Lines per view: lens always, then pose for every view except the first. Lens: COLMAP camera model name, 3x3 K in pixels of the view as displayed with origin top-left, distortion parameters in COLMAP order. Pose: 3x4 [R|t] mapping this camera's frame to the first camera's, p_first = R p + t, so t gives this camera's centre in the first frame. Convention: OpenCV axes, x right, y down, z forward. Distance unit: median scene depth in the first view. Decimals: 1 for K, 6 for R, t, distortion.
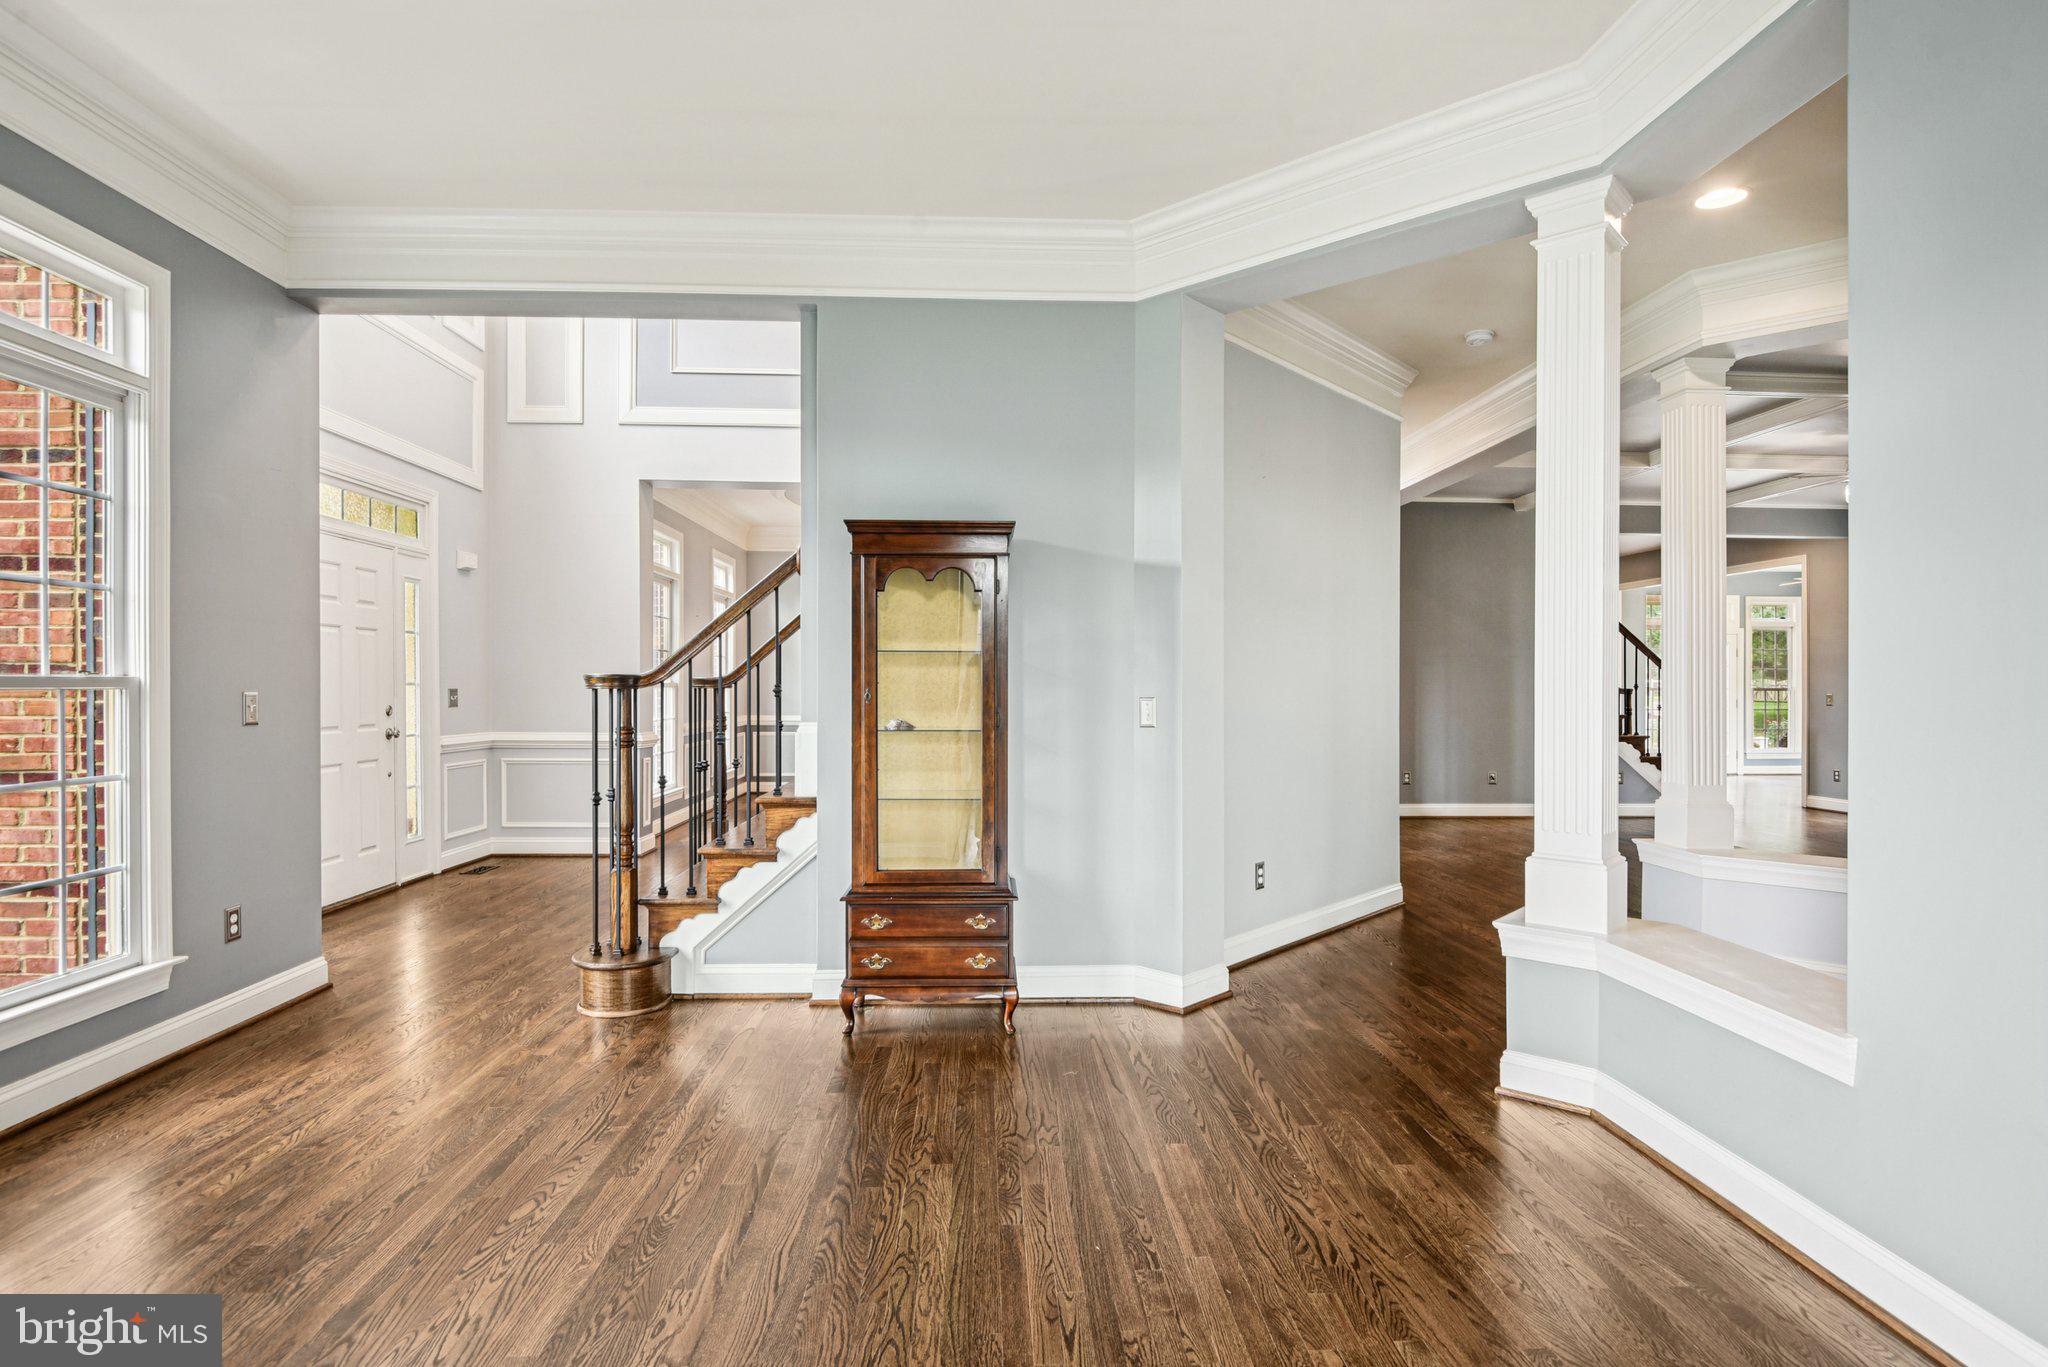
lens RADIAL K [[1057.8, 0, 1042.8], [0, 1057.8, 696.1], [0, 0, 1]] dist [-0.023239, -0.002680]
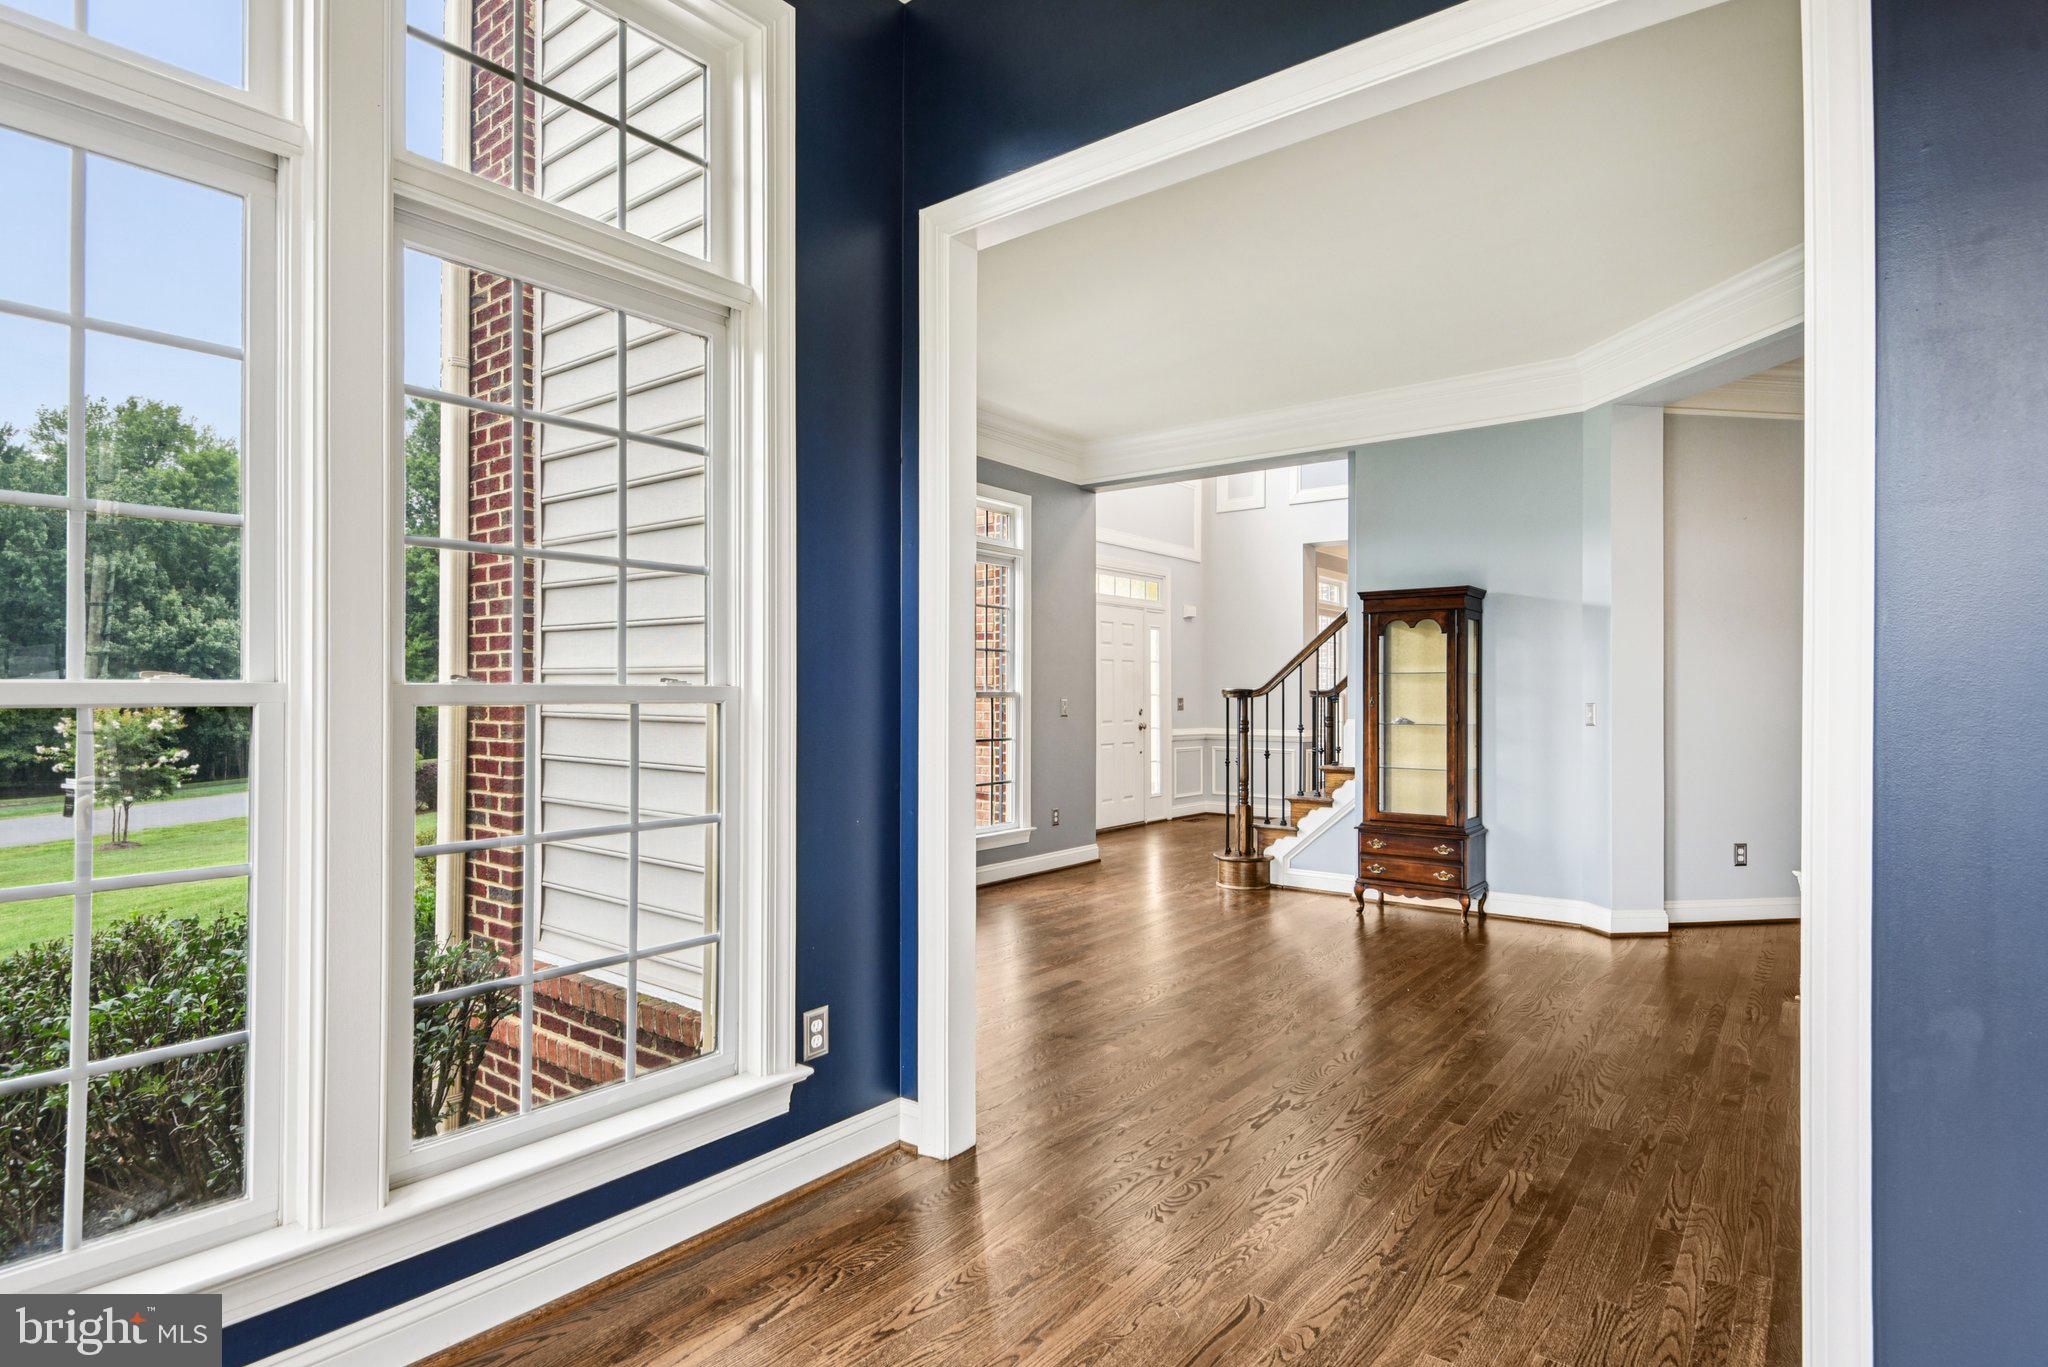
lens RADIAL K [[1057.8, 0, 1023.6], [0, 1057.8, 693.5], [0, 0, 1]] dist [-0.023239, -0.002680]
pose [[0.760681, -0.003056, -0.649119, 0.428609], [-0.004802, 0.999935, -0.010336, 0.005635], [0.649108, 0.010980, 0.760617, -0.508664]]
